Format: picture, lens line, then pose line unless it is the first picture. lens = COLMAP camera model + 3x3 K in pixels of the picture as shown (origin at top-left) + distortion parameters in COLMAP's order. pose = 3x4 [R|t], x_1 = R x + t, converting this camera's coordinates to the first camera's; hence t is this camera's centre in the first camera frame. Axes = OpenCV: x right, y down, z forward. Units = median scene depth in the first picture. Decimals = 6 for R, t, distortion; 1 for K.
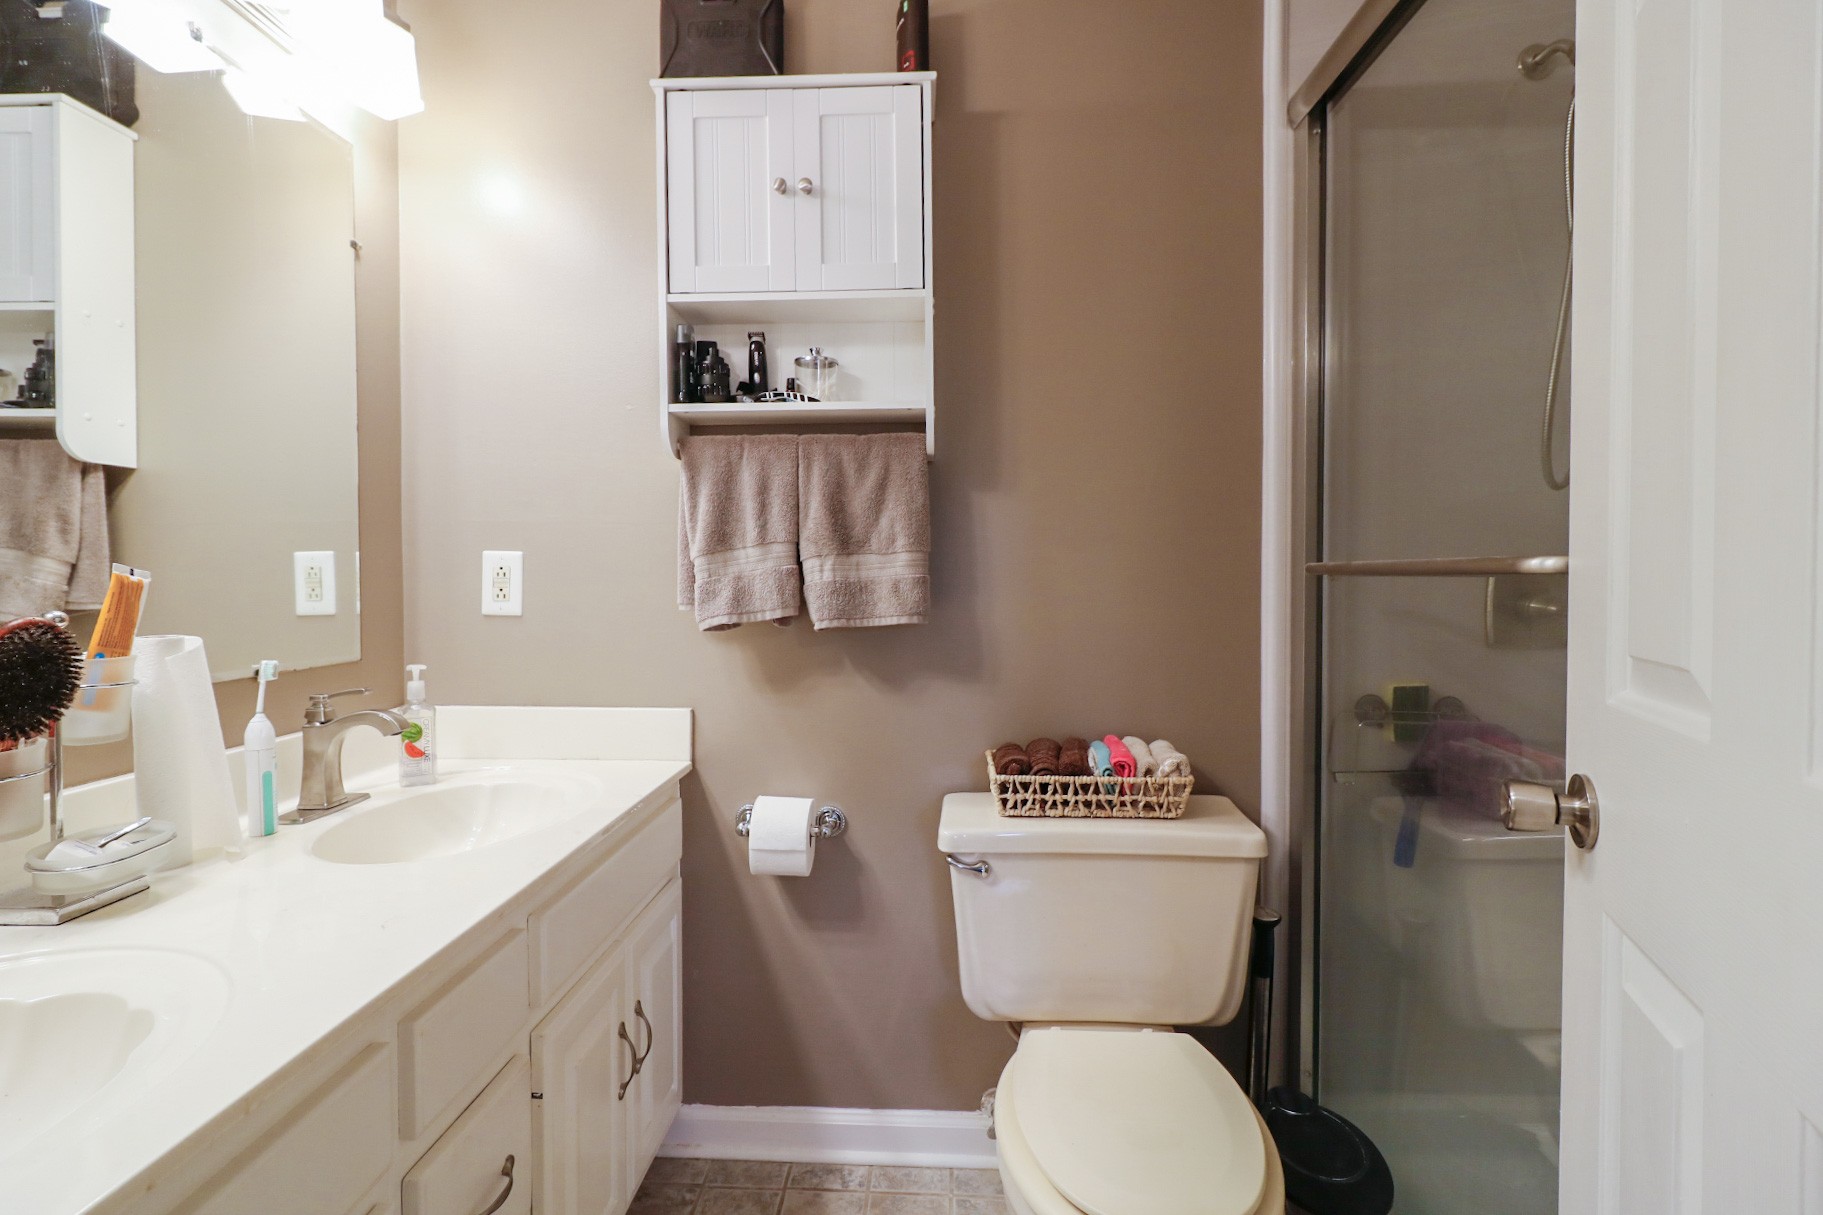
lens RADIAL K [[874.3, 0, 902.2], [0, 874.3, 595.6], [0, 0, 1]] dist [-0.000828, 0.001081]
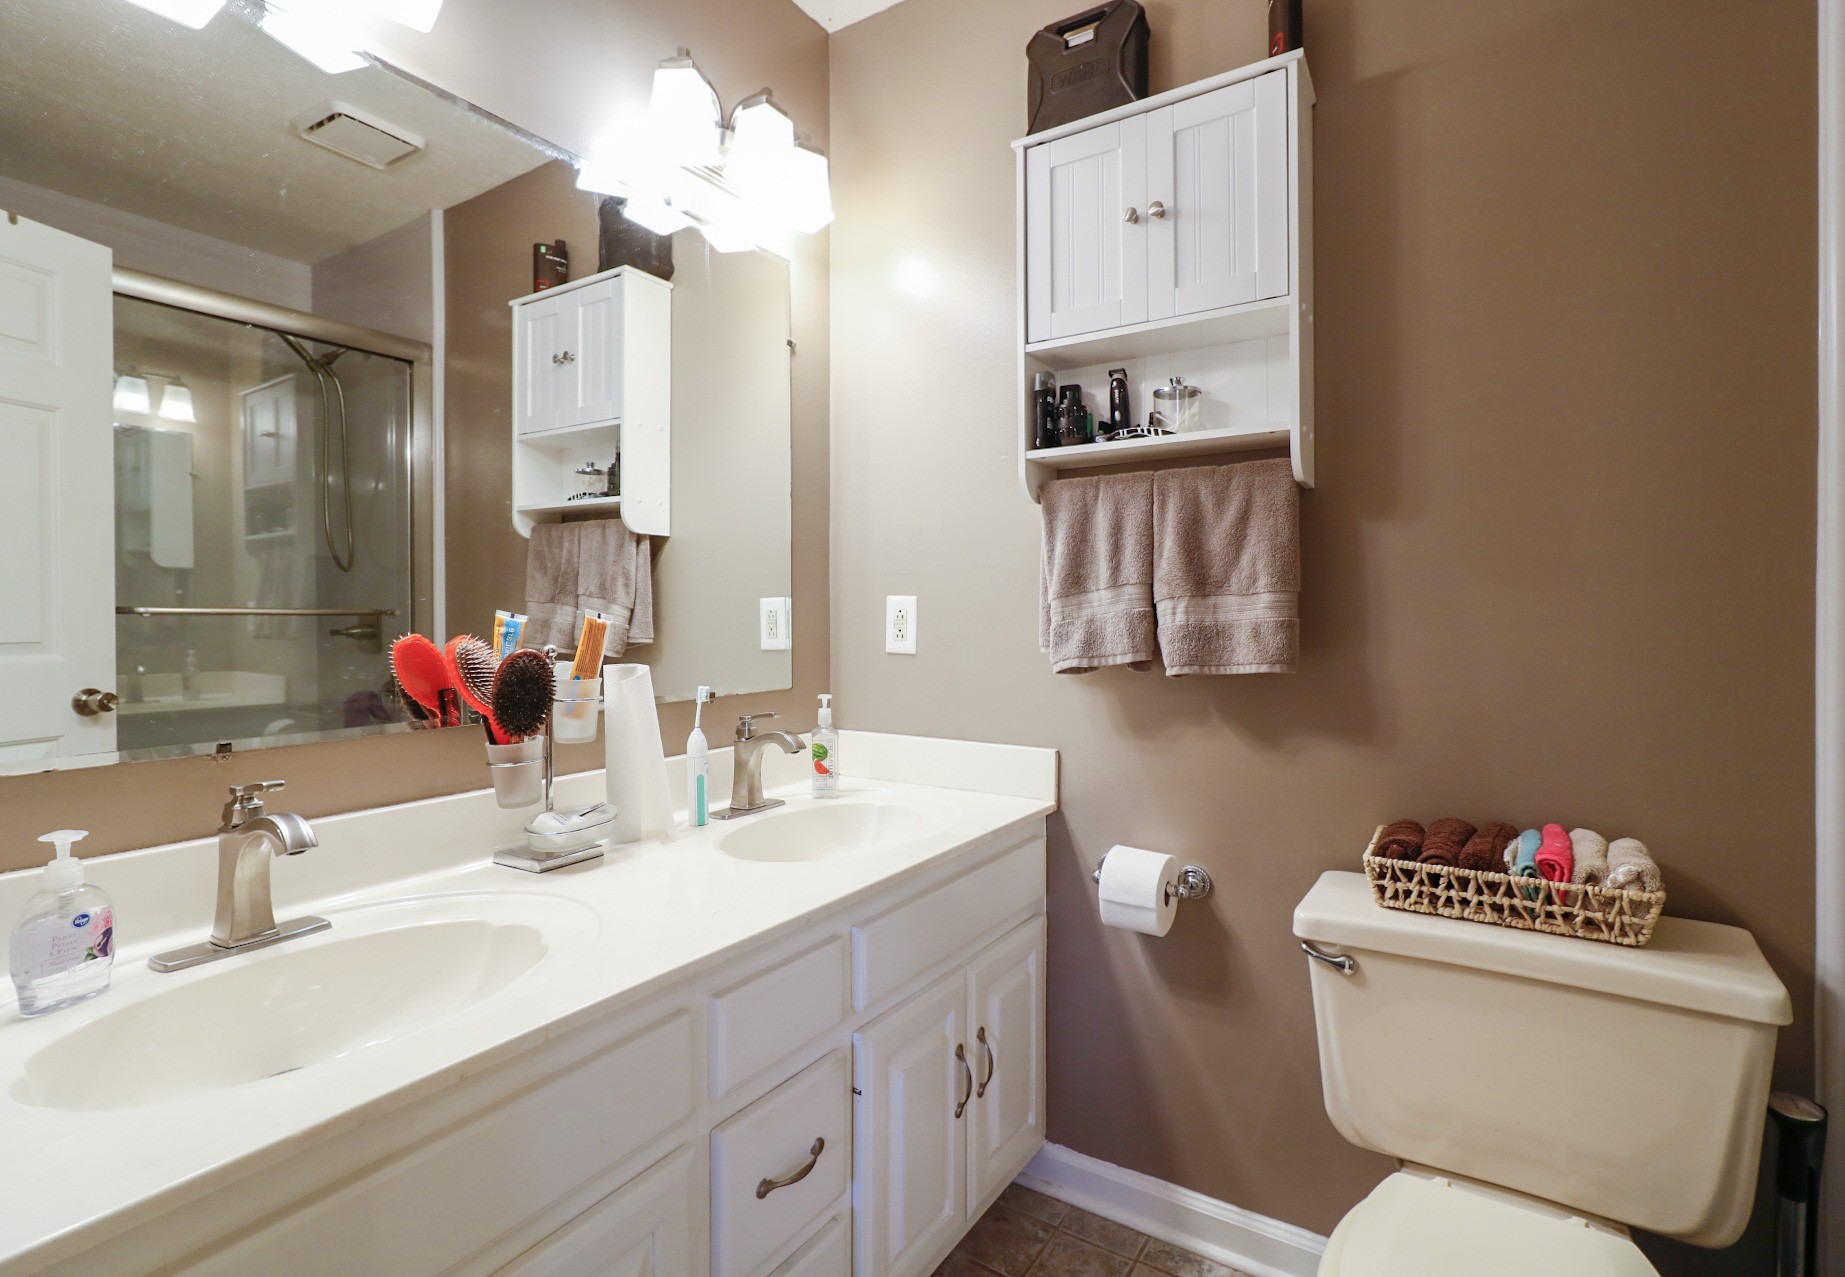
lens RADIAL K [[871.8, 0, 953.8], [0, 871.8, 625.9], [0, 0, 1]] dist [-0.000838, -0.000653]
pose [[0.874429, 0.005621, -0.485121, 0.155690], [-0.011173, 0.999901, -0.008553, -0.004315], [0.485025, 0.012899, 0.874405, 0.065908]]
